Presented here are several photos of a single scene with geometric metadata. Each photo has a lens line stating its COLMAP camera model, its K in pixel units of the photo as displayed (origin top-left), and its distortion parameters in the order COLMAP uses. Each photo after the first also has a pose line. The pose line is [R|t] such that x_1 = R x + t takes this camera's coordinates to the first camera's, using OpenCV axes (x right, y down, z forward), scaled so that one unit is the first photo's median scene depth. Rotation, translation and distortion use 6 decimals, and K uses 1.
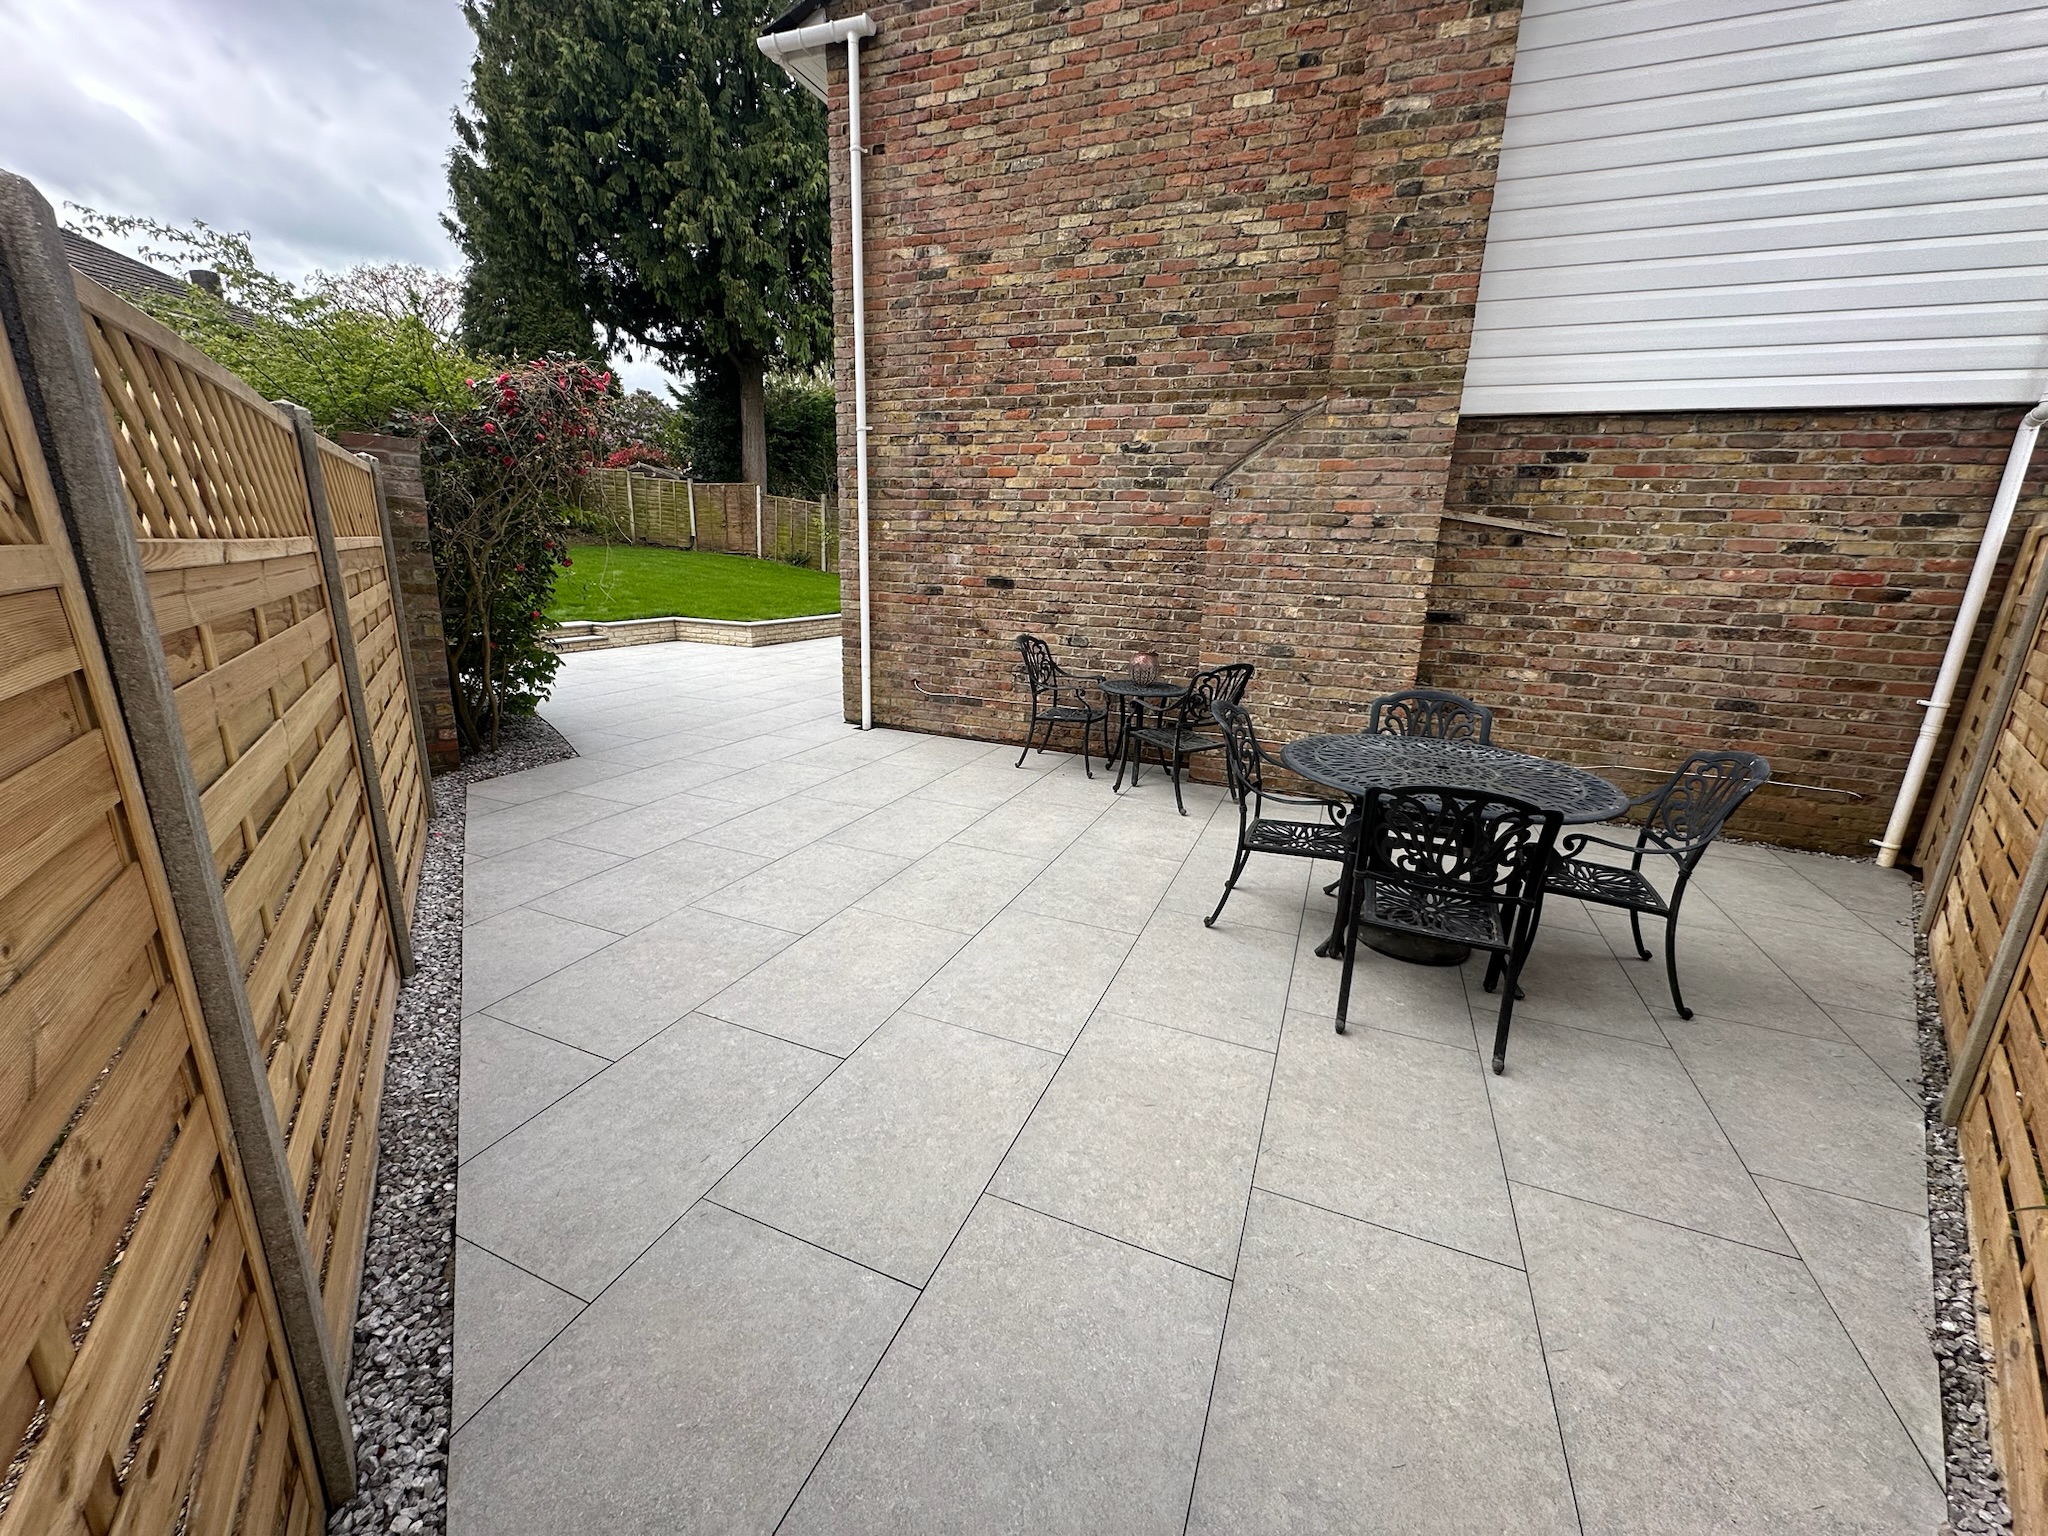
lens RADIAL K [[813.6, 0, 1018.5], [0, 813.6, 775.7], [0, 0, 1]] dist [0.002692, -0.000176]
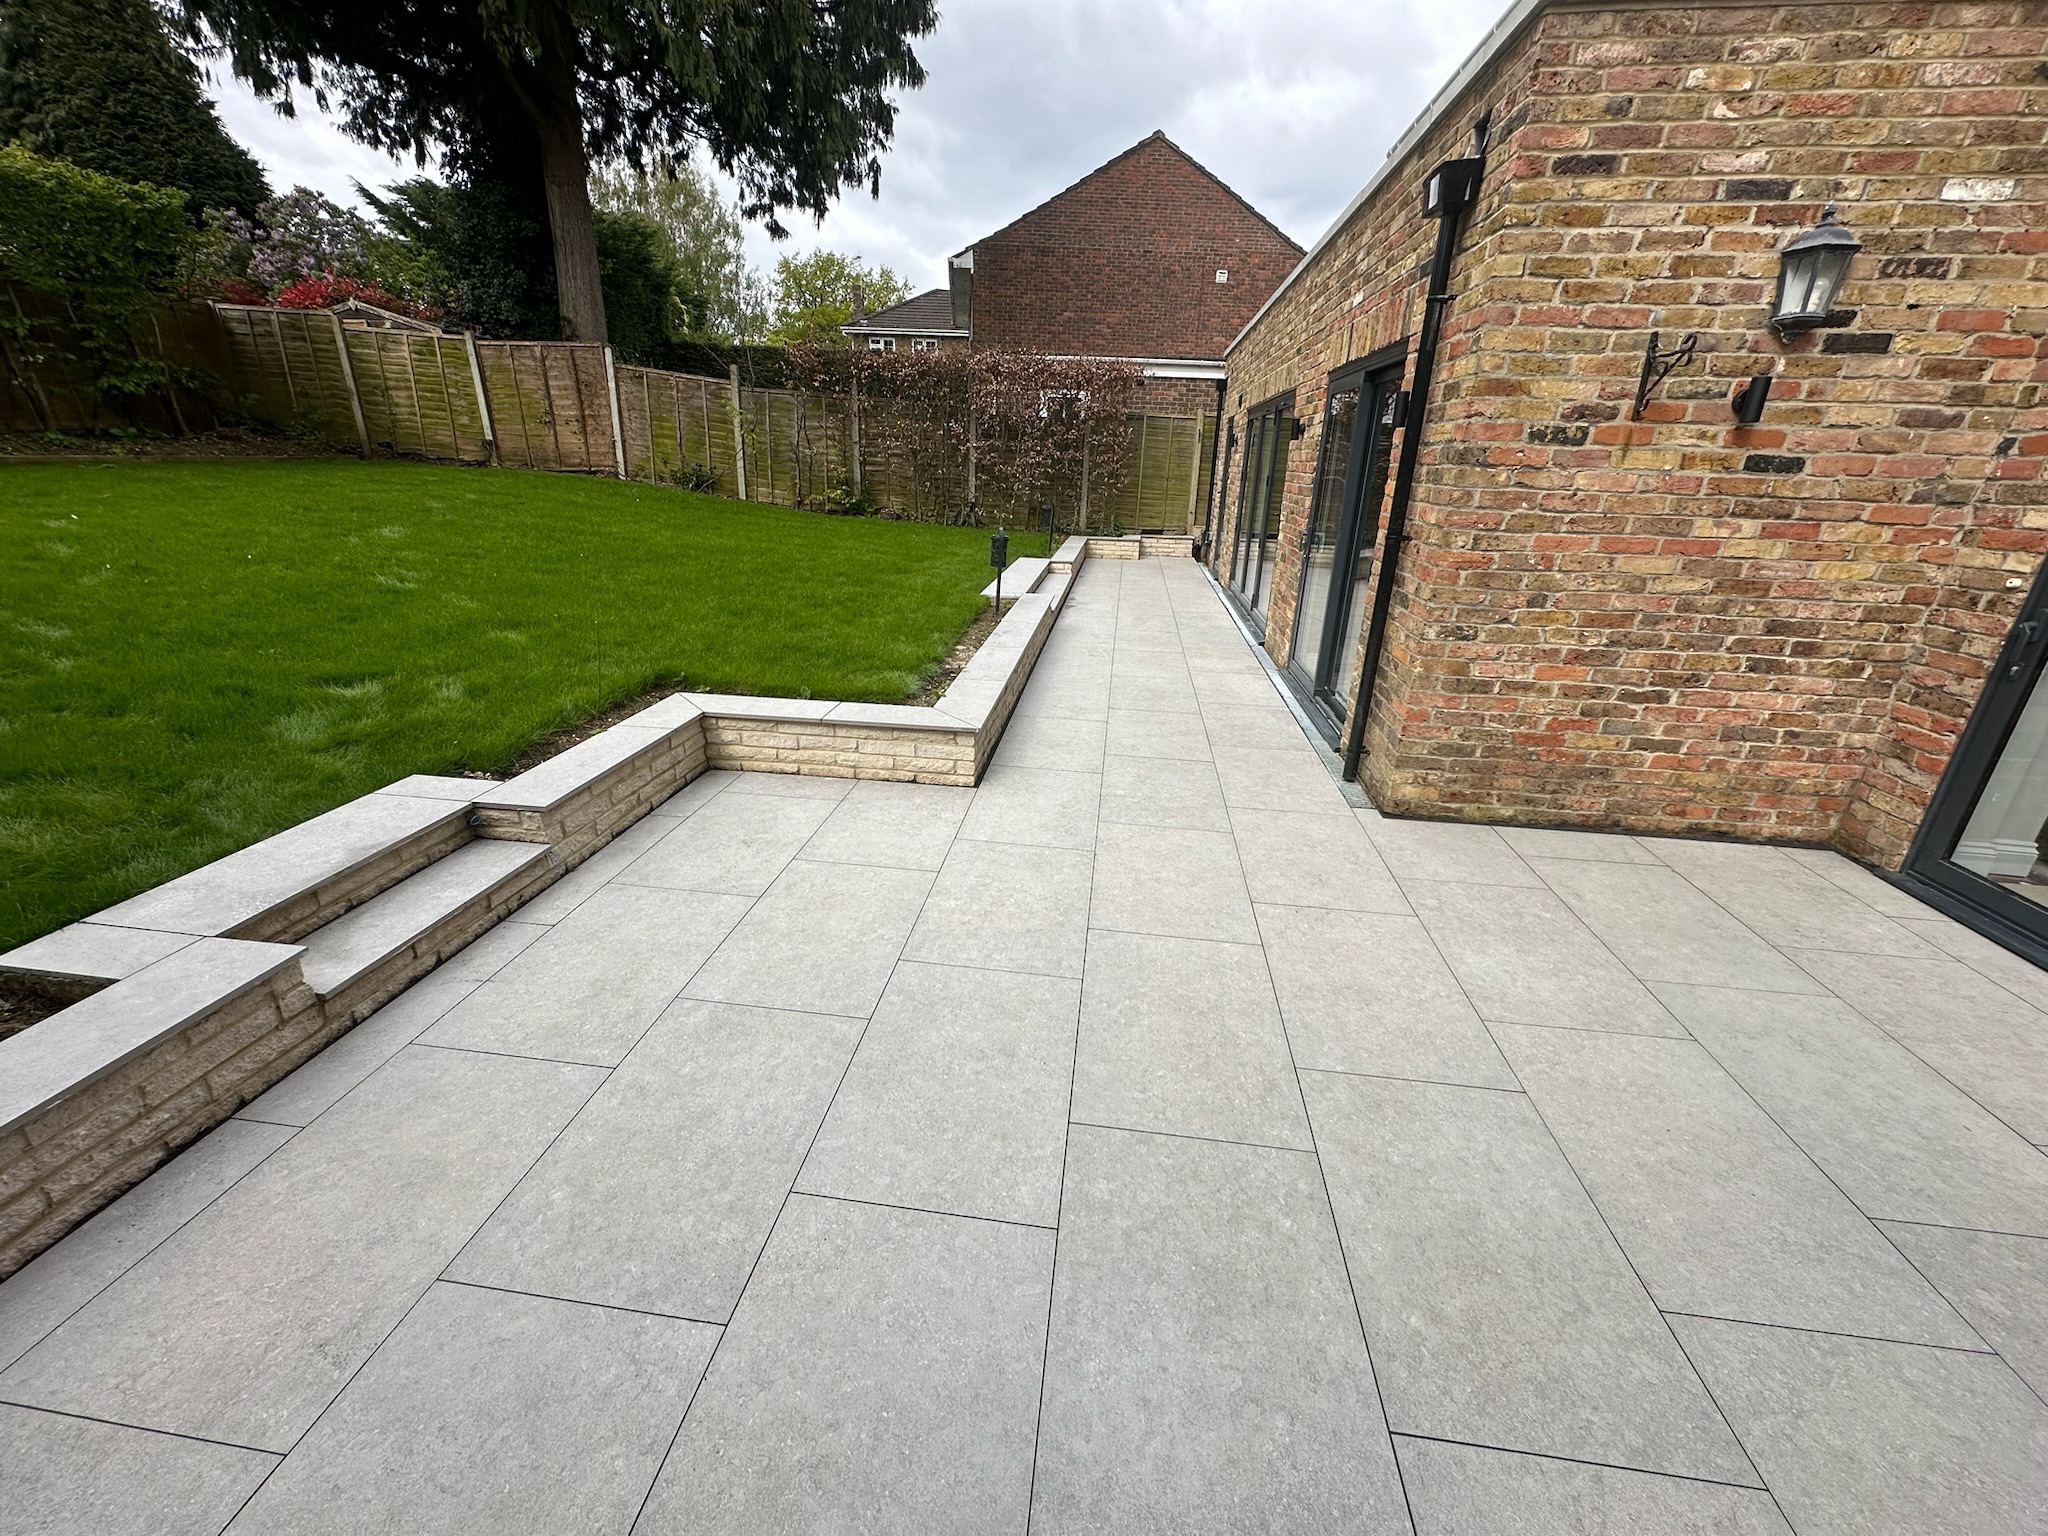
lens RADIAL K [[812.1, 0, 1024.9], [0, 812.1, 772.2], [0, 0, 1]] dist [-0.000205, -0.000300]
pose [[0.964446, -0.104426, 0.242772, -0.768522], [0.076944, 0.989779, 0.120071, -0.401320], [-0.252829, -0.097122, 0.962624, 1.301274]]
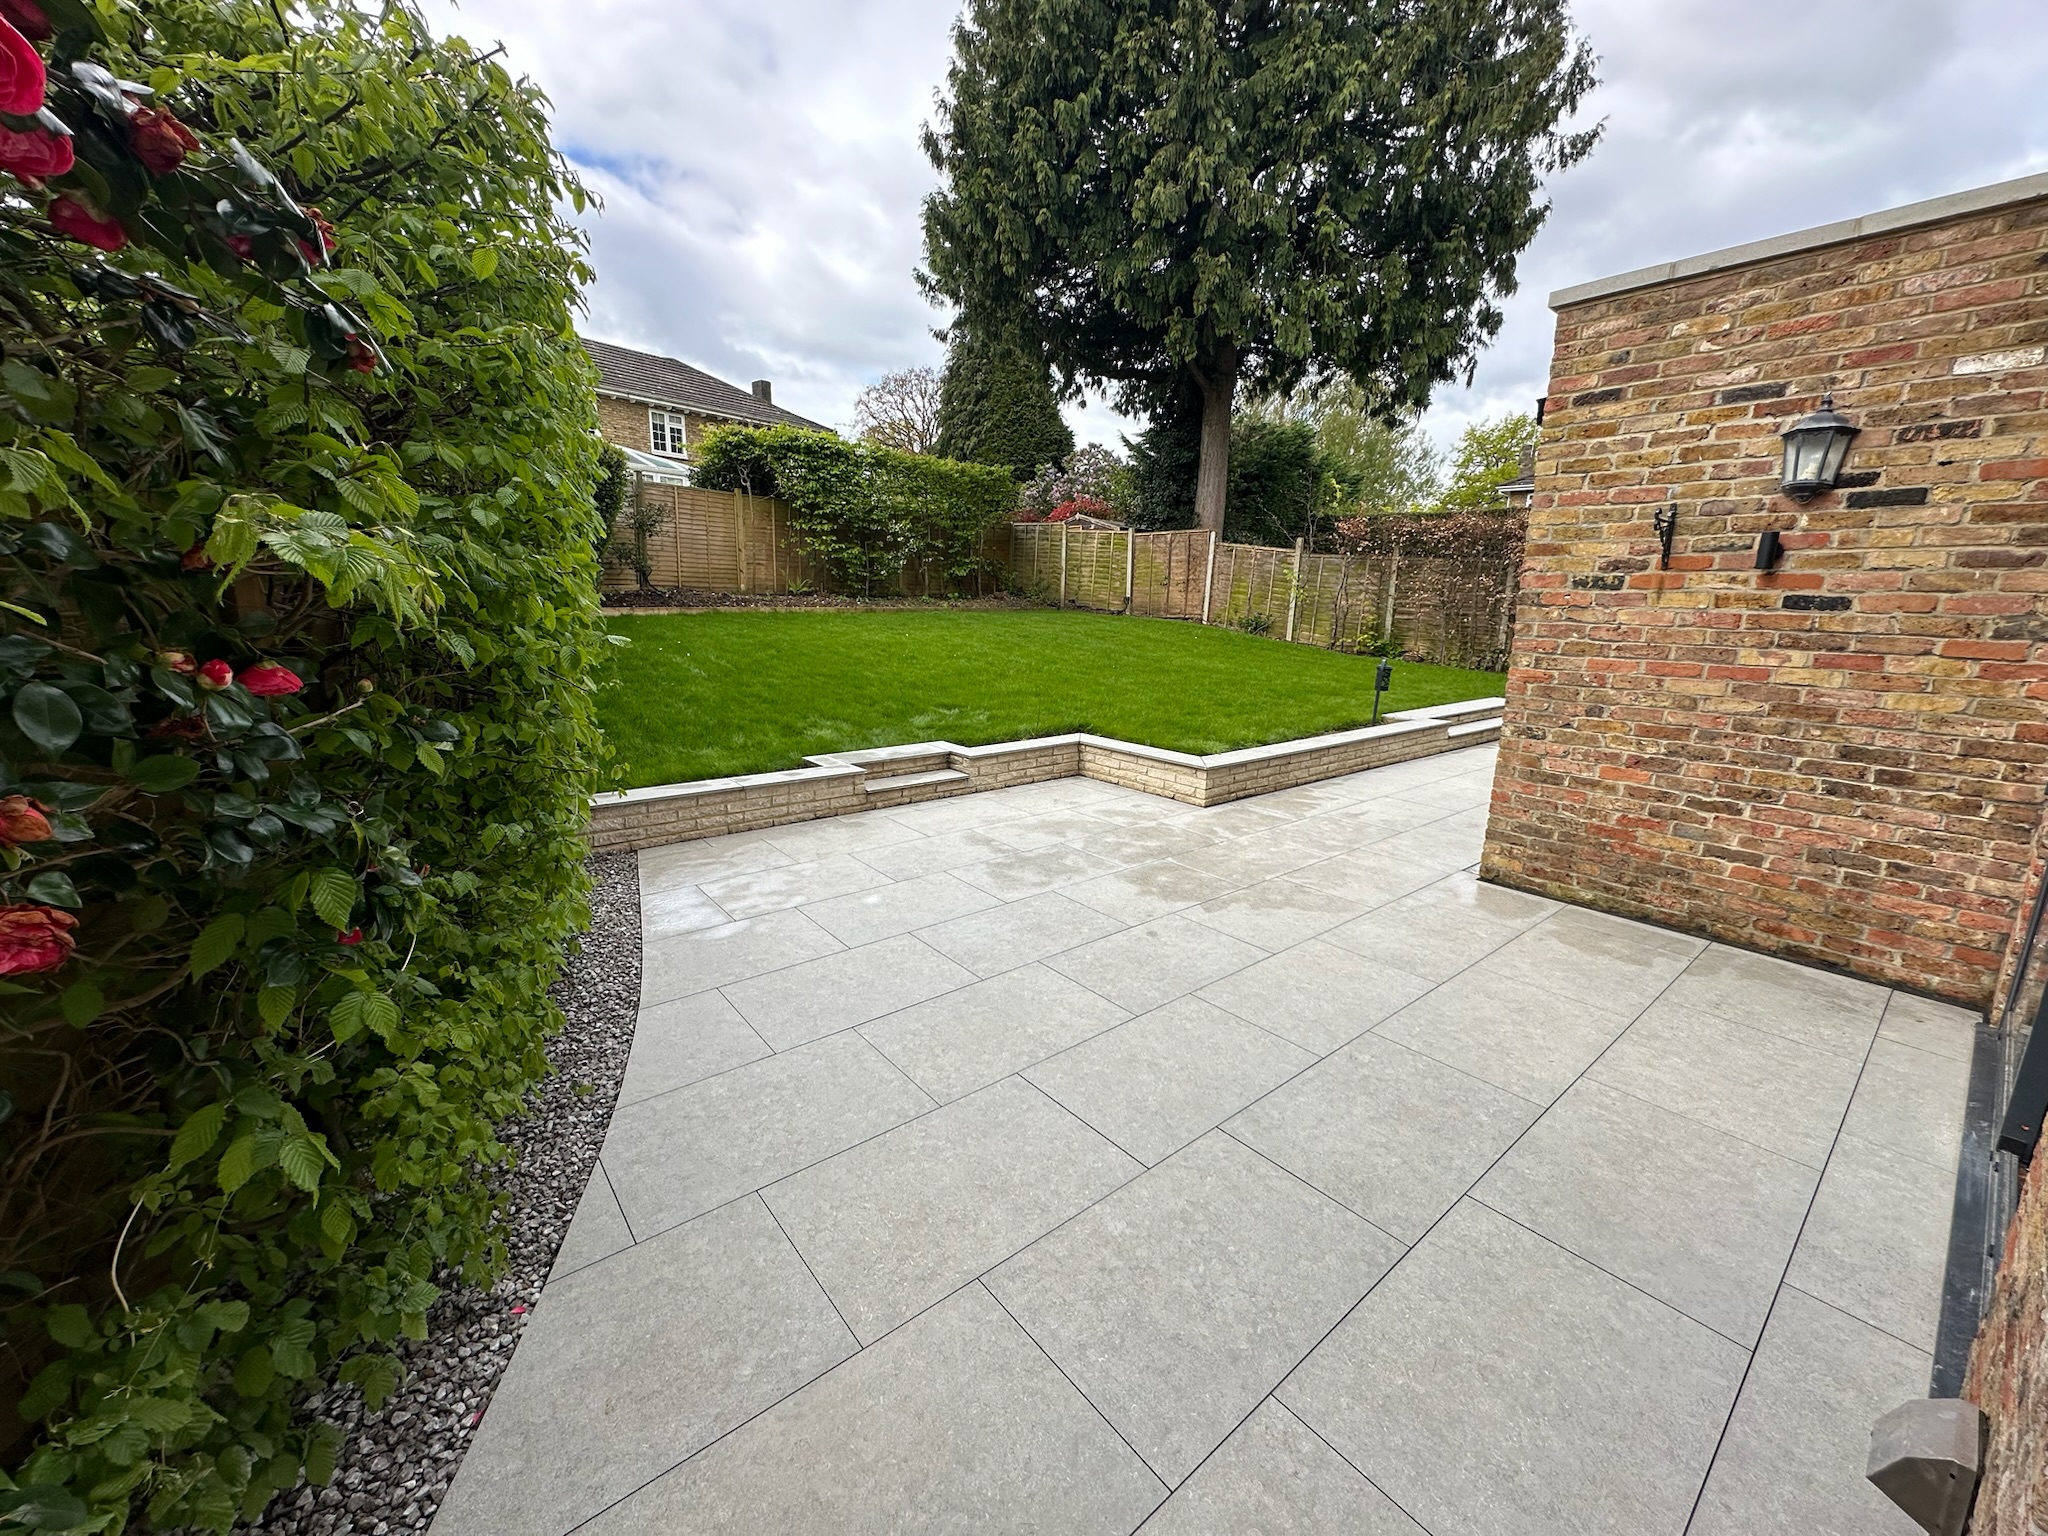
lens RADIAL K [[812.1, 0, 1024.9], [0, 812.1, 772.2], [0, 0, 1]] dist [-0.000205, -0.000300]
pose [[0.881069, 0.082574, -0.465724, -0.363753], [-0.113477, 0.992788, -0.038655, -0.288304], [0.459173, 0.086906, 0.884086, 0.930797]]
